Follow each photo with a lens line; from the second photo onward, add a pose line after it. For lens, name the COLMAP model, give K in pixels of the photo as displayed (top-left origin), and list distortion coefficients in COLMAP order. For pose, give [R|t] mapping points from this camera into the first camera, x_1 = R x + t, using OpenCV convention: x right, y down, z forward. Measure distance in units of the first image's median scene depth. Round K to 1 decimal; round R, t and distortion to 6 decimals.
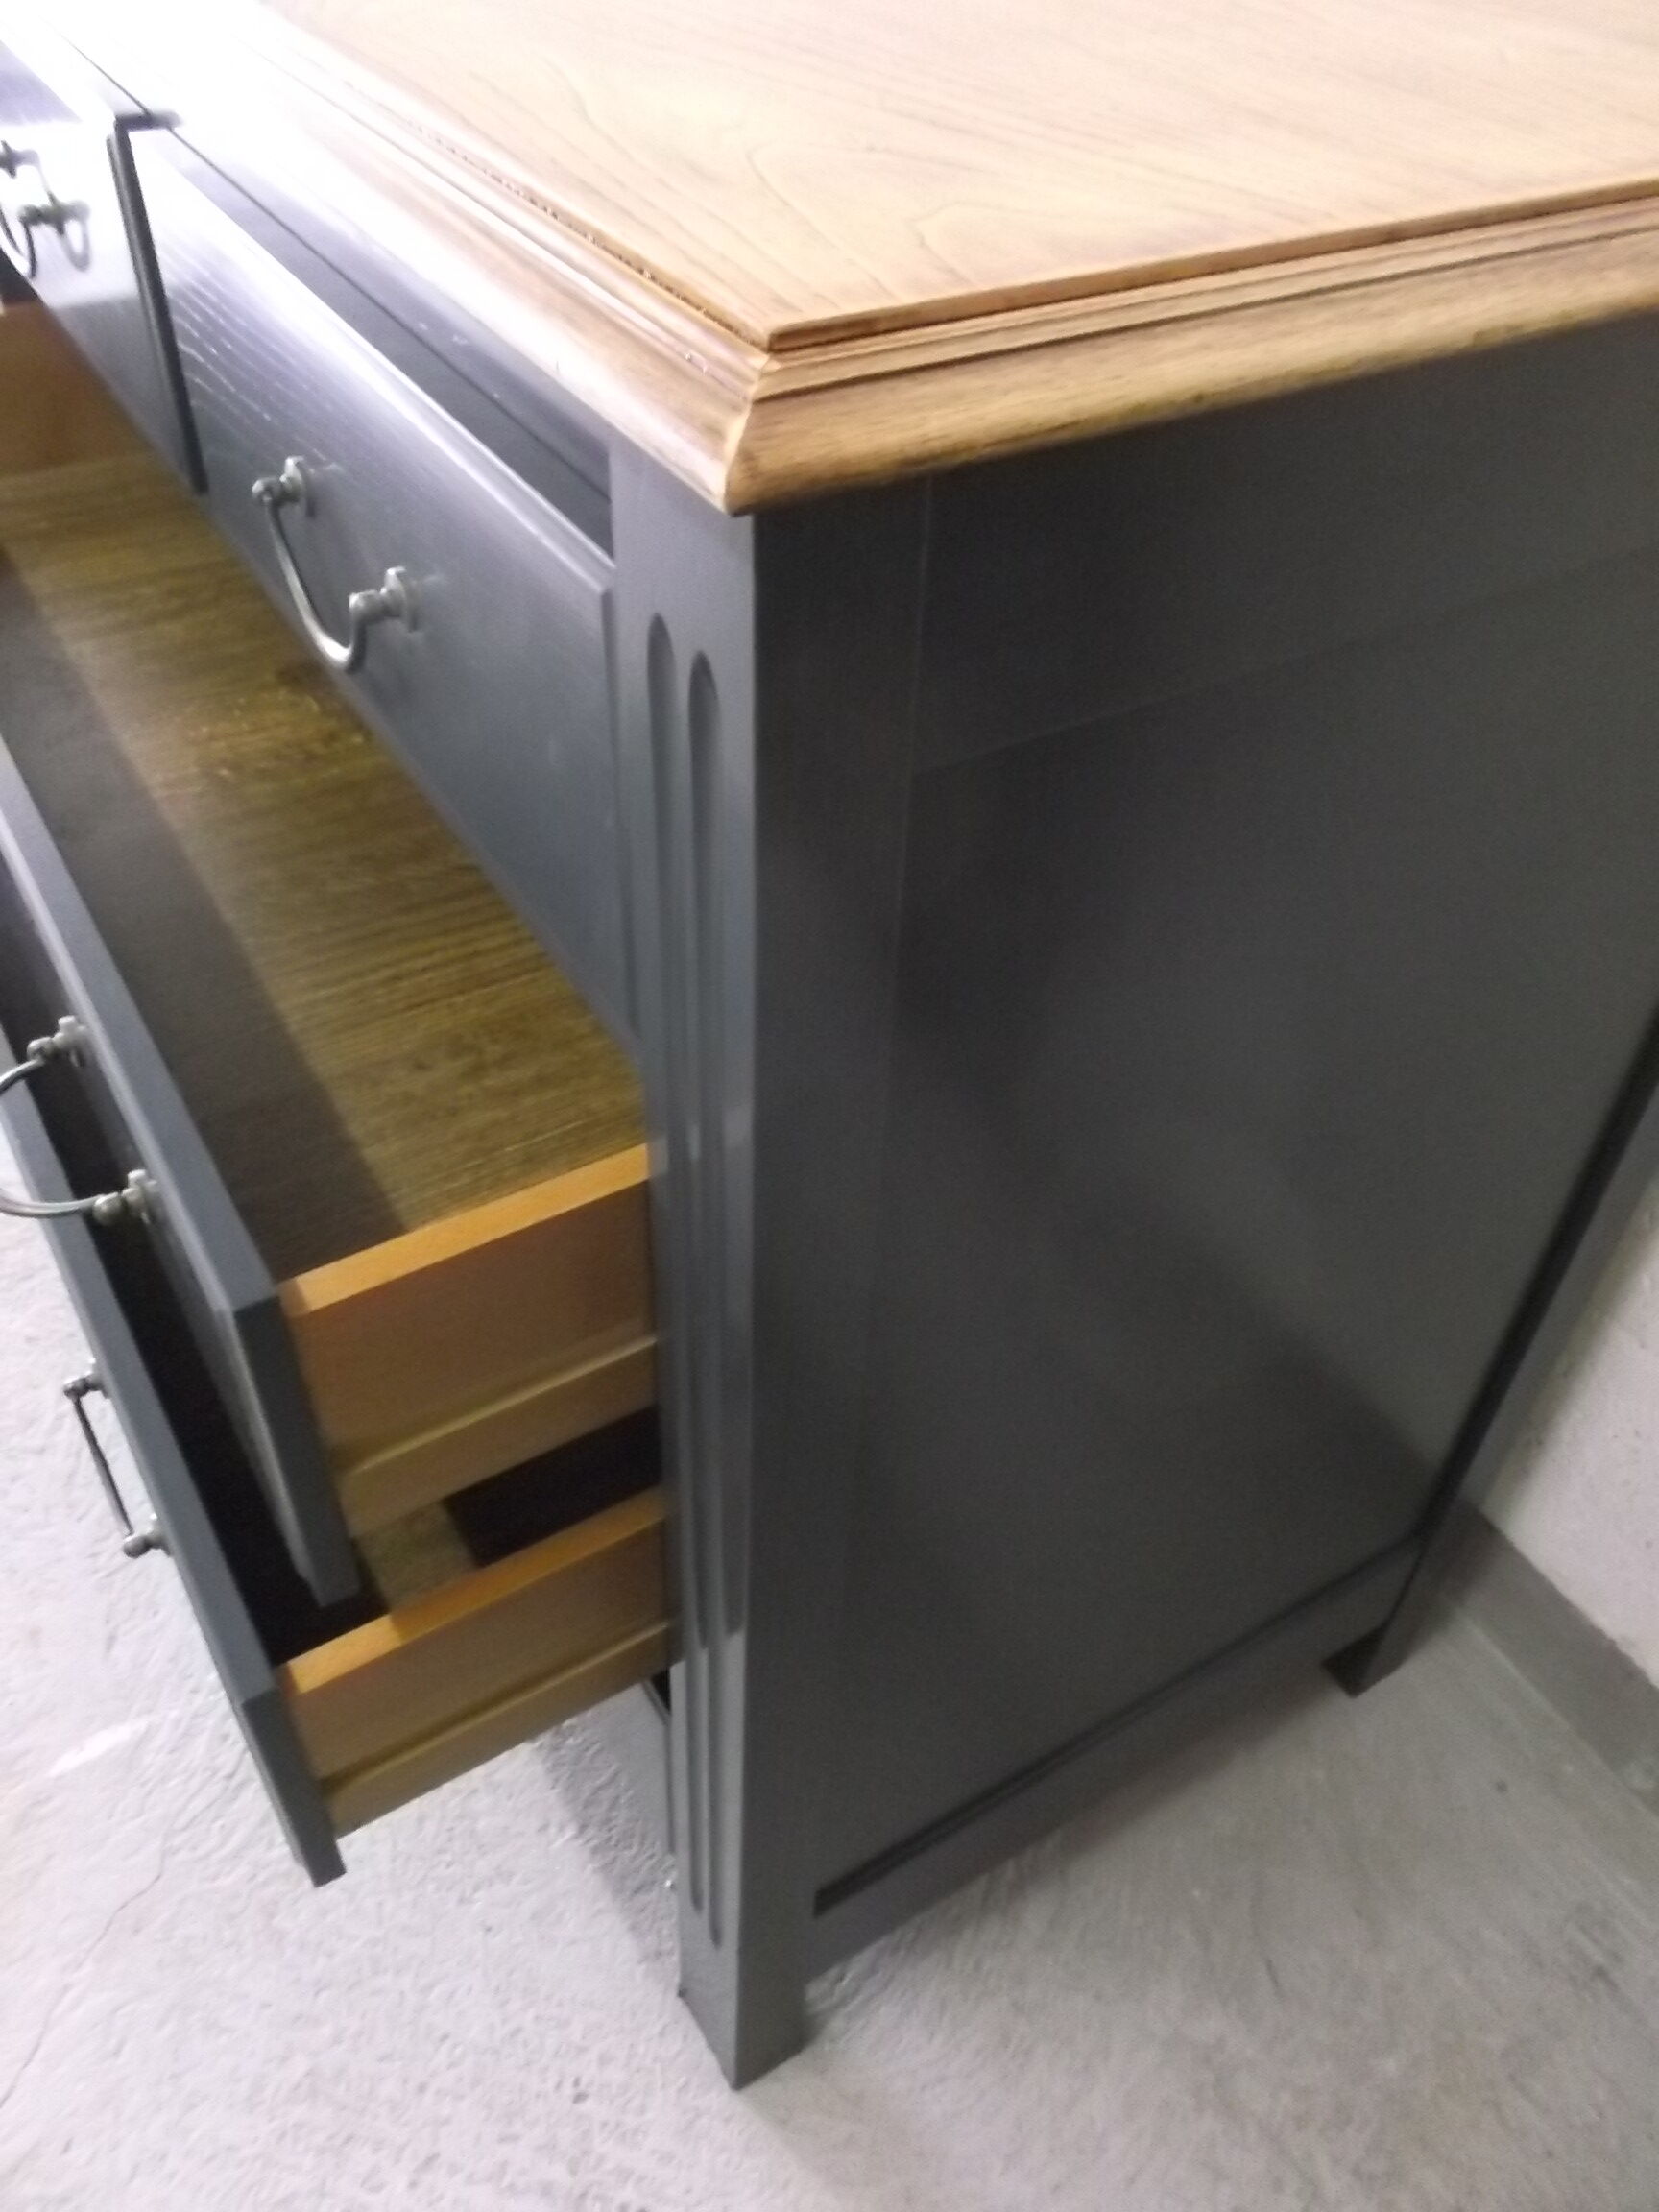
lens RADIAL K [[1729.2, 0, 829.5], [0, 1729.2, 1106.0], [0, 0, 1]] dist [-0.002559, -0.002060]
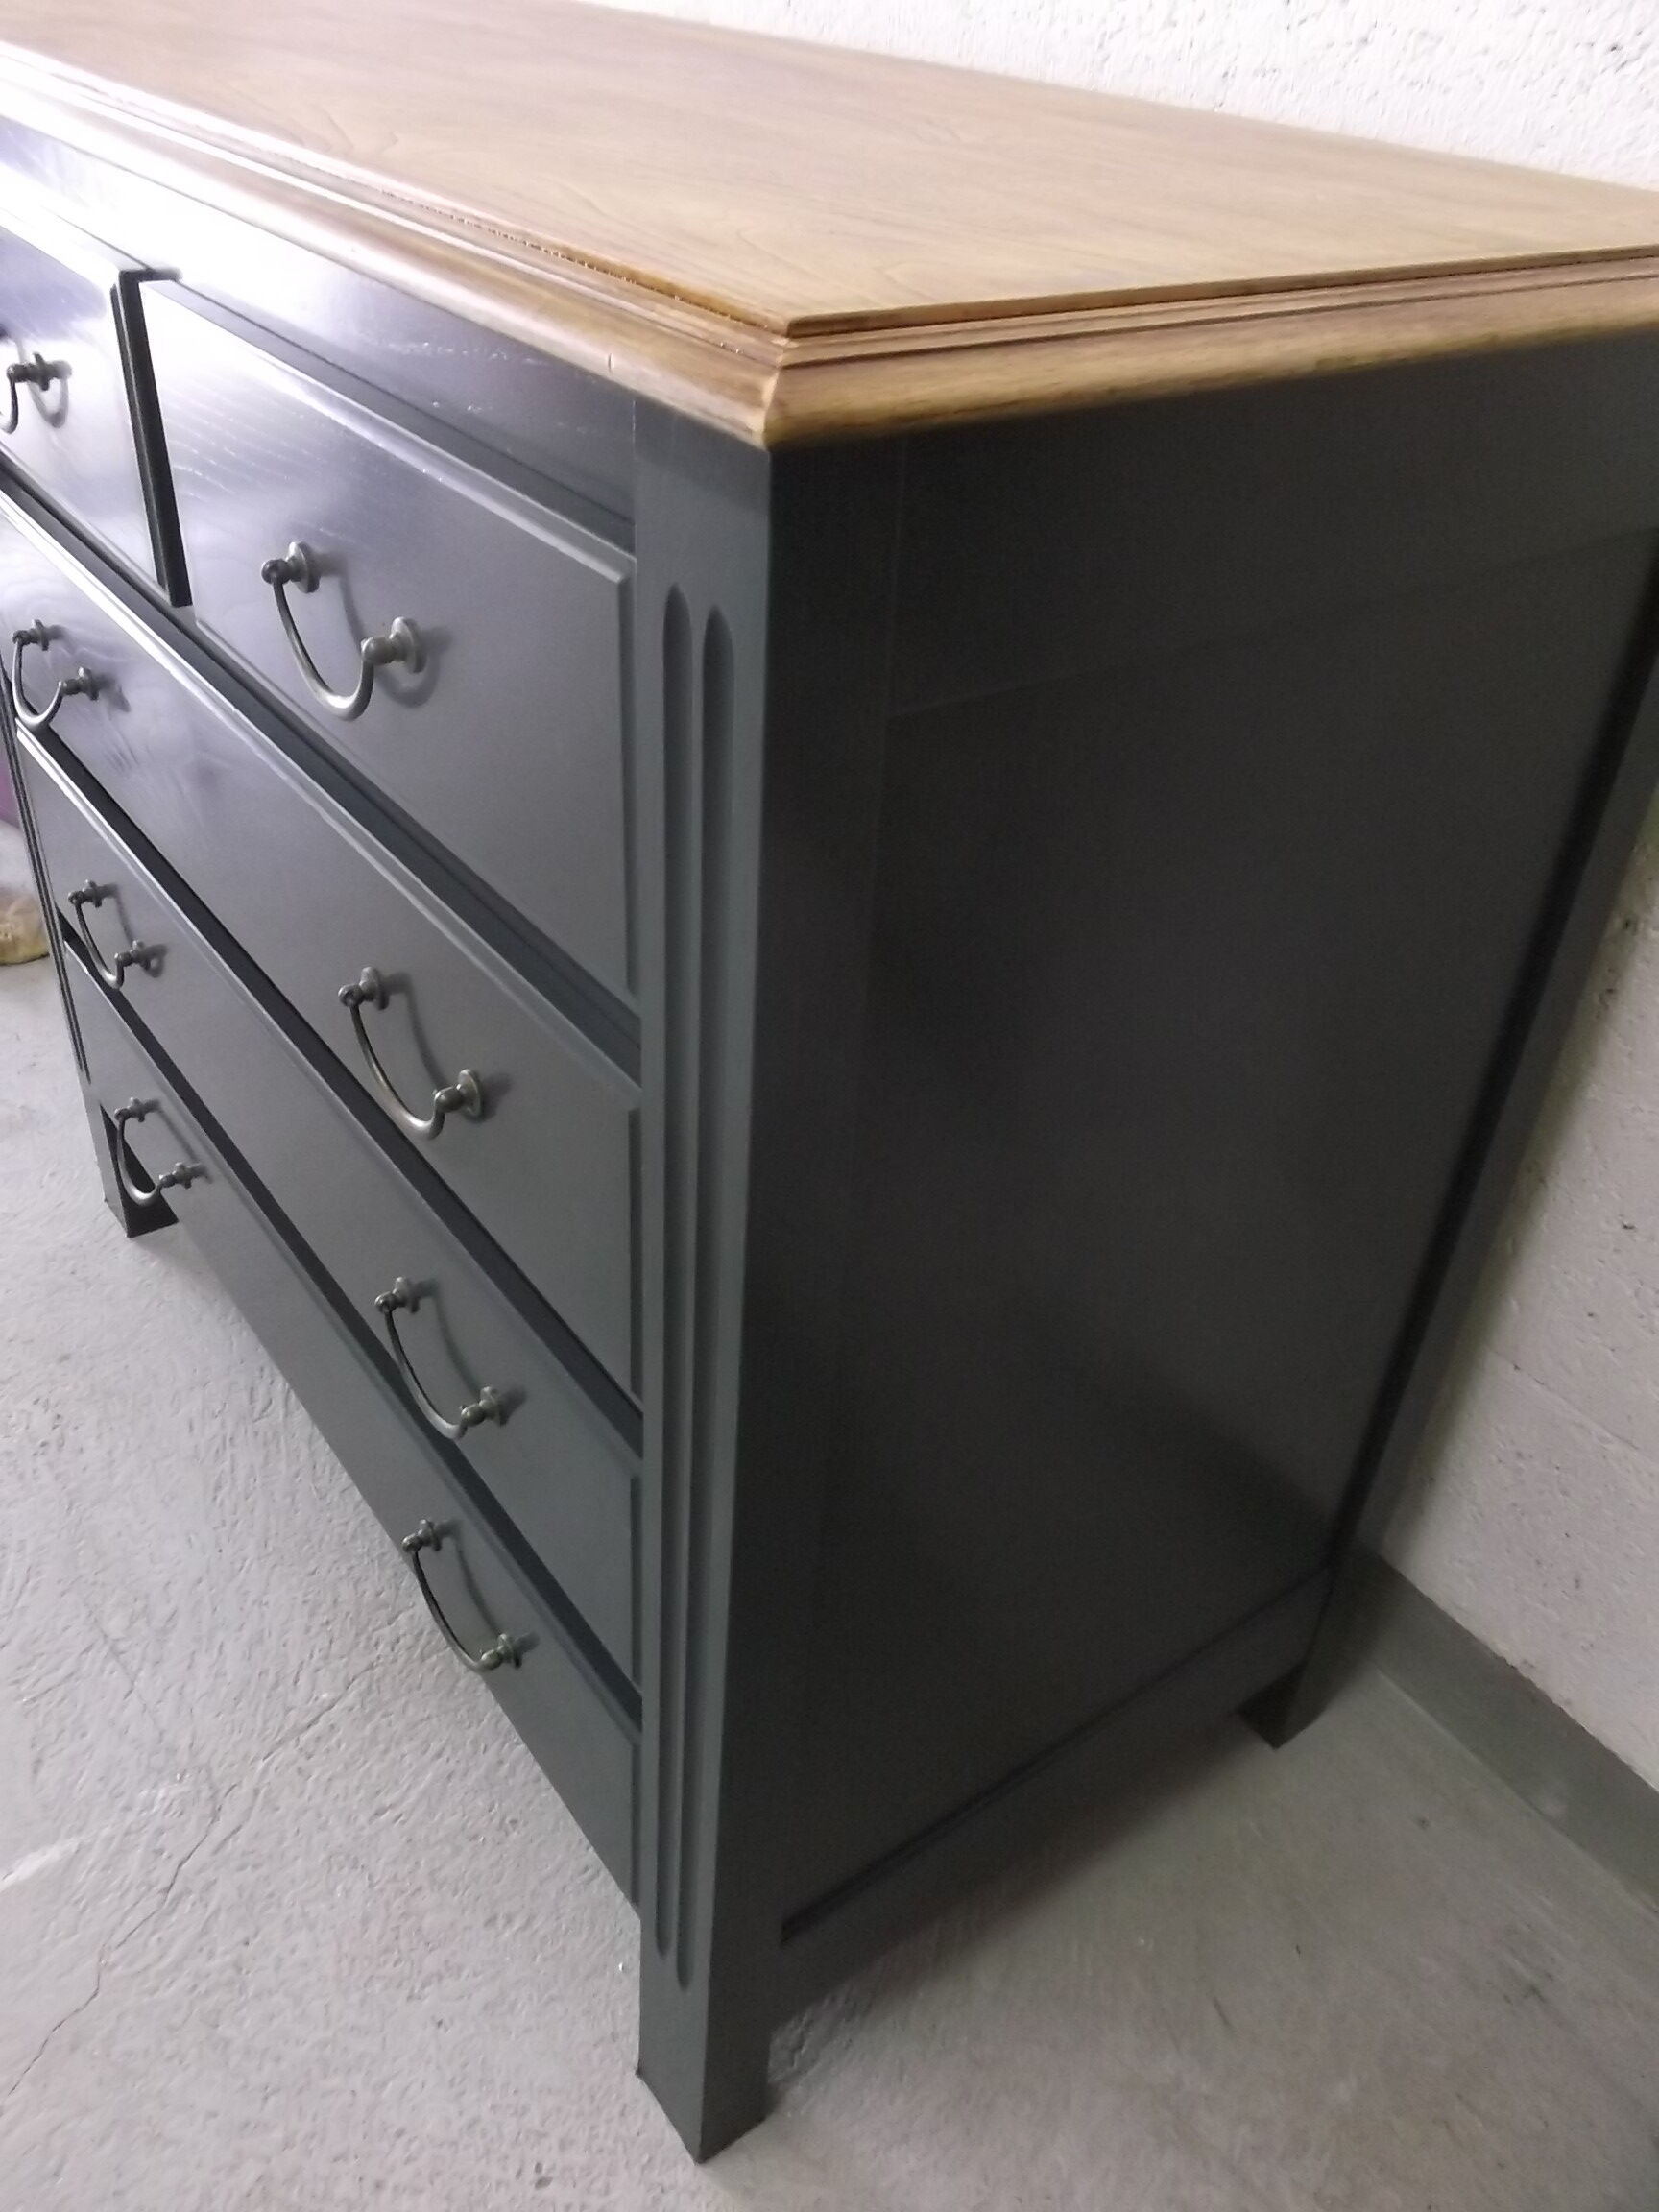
lens RADIAL K [[1732.2, 0, 823.2], [0, 1732.2, 1103.5], [0, 0, 1]] dist [-0.000053, -0.001740]
pose [[0.996516, -0.031488, 0.077229, -0.040662], [0.041154, 0.991054, -0.126954, 0.094087], [-0.072541, 0.129690, 0.988898, -0.064206]]
